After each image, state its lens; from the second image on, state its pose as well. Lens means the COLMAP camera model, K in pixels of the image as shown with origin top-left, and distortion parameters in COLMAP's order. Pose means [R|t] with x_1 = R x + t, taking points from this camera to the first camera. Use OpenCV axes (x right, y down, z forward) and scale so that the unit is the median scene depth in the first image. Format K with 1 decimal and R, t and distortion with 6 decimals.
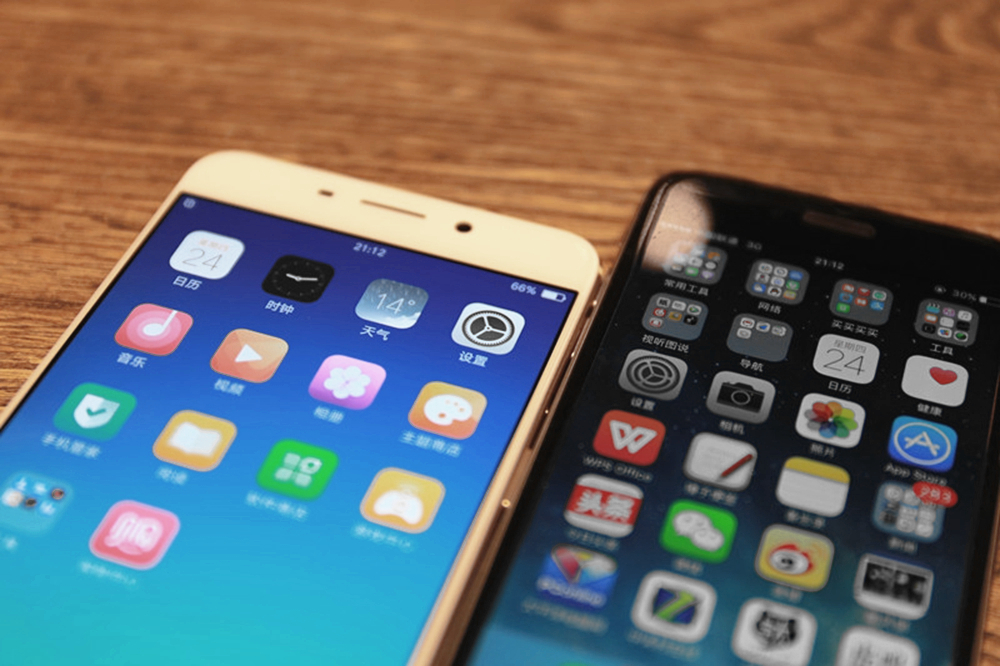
lens RADIAL K [[1724.1, 0, 500.0], [0, 1724.1, 333.0], [0, 0, 1]] dist [-0.047186, 0.036269]
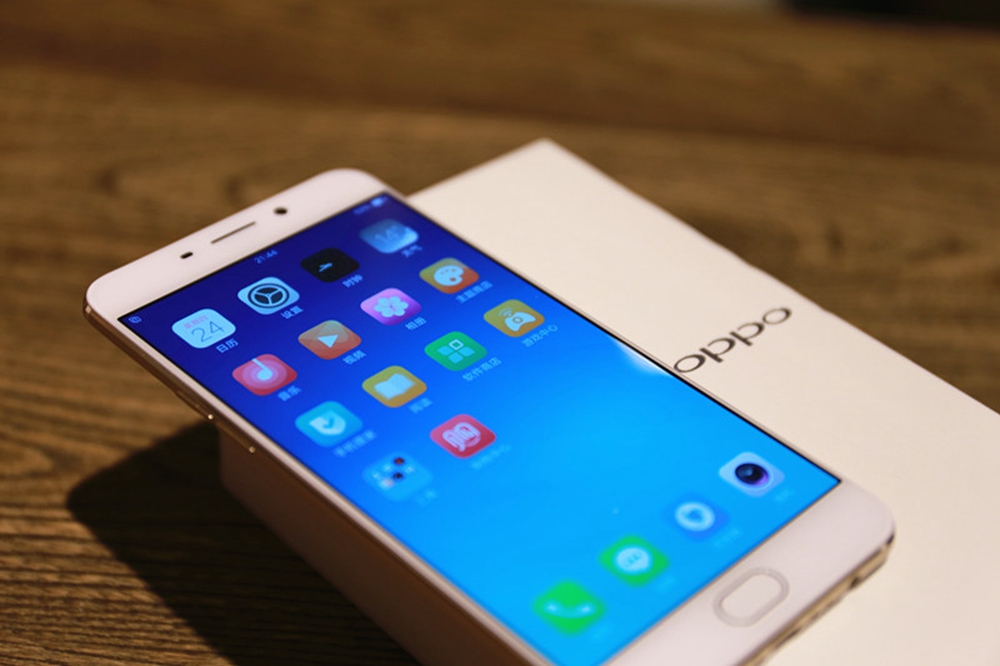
lens RADIAL K [[1724.1, 0, 500.0], [0, 1724.1, 333.0], [0, 0, 1]] dist [-0.047186, 0.036269]
pose [[0.445205, -0.569106, 0.691311, -1.004219], [0.577621, 0.772463, 0.263924, -0.265263], [-0.684212, 0.281815, 0.672632, 0.032713]]
